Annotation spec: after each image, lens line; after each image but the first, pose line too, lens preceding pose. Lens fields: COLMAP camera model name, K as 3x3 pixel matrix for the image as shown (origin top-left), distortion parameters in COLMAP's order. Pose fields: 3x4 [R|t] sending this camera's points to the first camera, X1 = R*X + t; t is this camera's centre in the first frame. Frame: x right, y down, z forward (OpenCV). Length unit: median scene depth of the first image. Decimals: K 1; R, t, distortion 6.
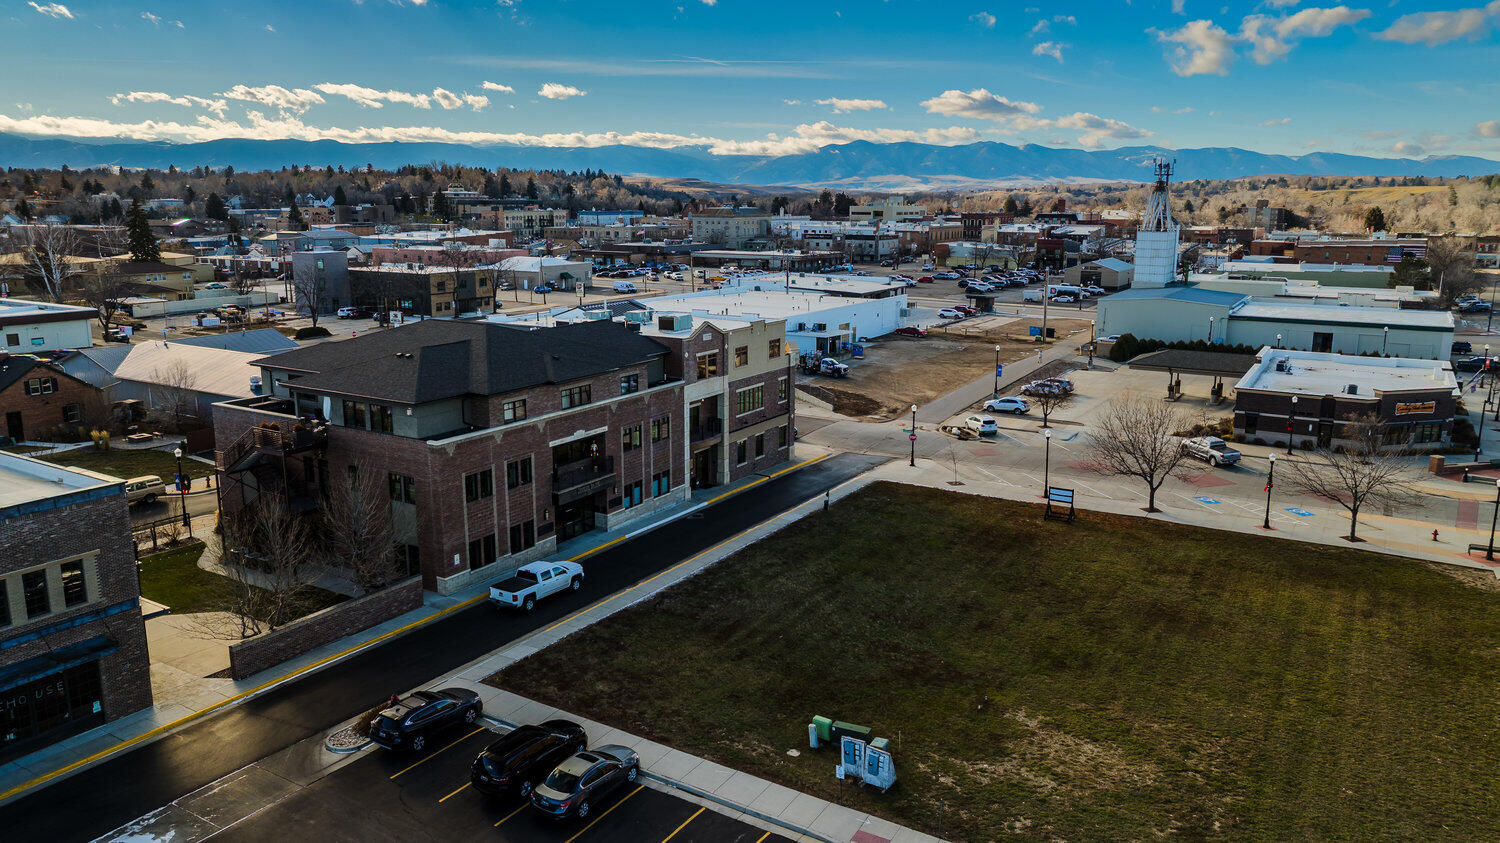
lens RADIAL K [[1041.5, 0, 750.0], [0, 1041.5, 421.5], [0, 0, 1]] dist [-0.020577, 0.009191]
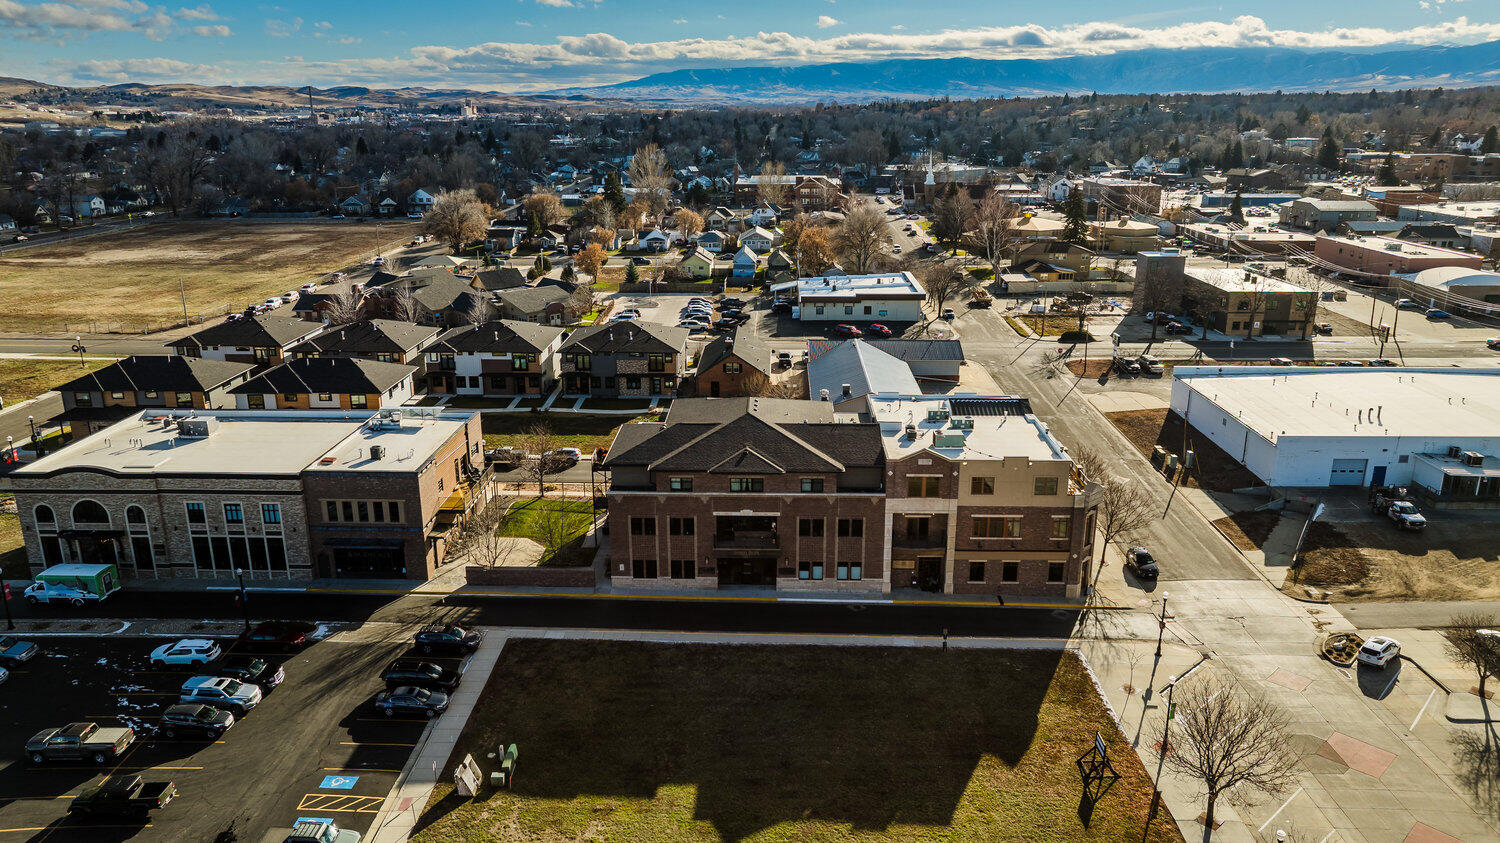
lens RADIAL K [[1041.5, 0, 750.0], [0, 1041.5, 421.5], [0, 0, 1]] dist [-0.020577, 0.009191]
pose [[0.491144, 0.242645, -0.836601, 0.857032], [-0.175083, 0.968318, 0.178062, -0.313945], [0.853302, 0.059020, 0.518066, 0.285741]]
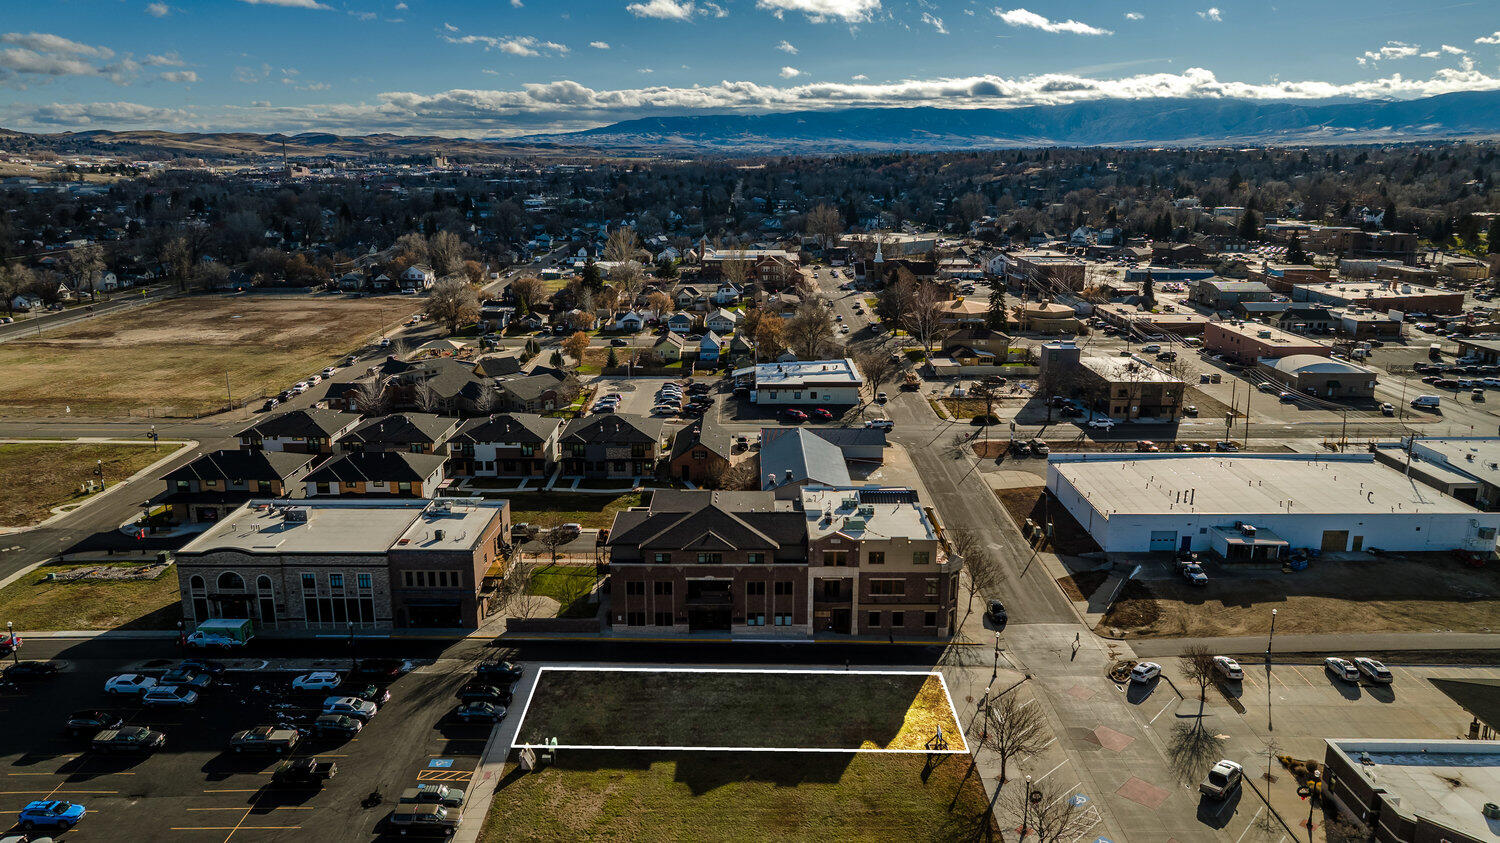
lens RADIAL K [[1037.2, 0, 750.0], [0, 1037.2, 421.5], [0, 0, 1]] dist [-0.012062, -0.004568]
pose [[0.518140, 0.206043, -0.830106, 1.260051], [-0.176779, 0.975391, 0.131762, -0.481348], [0.836827, 0.078474, 0.541814, 0.030492]]
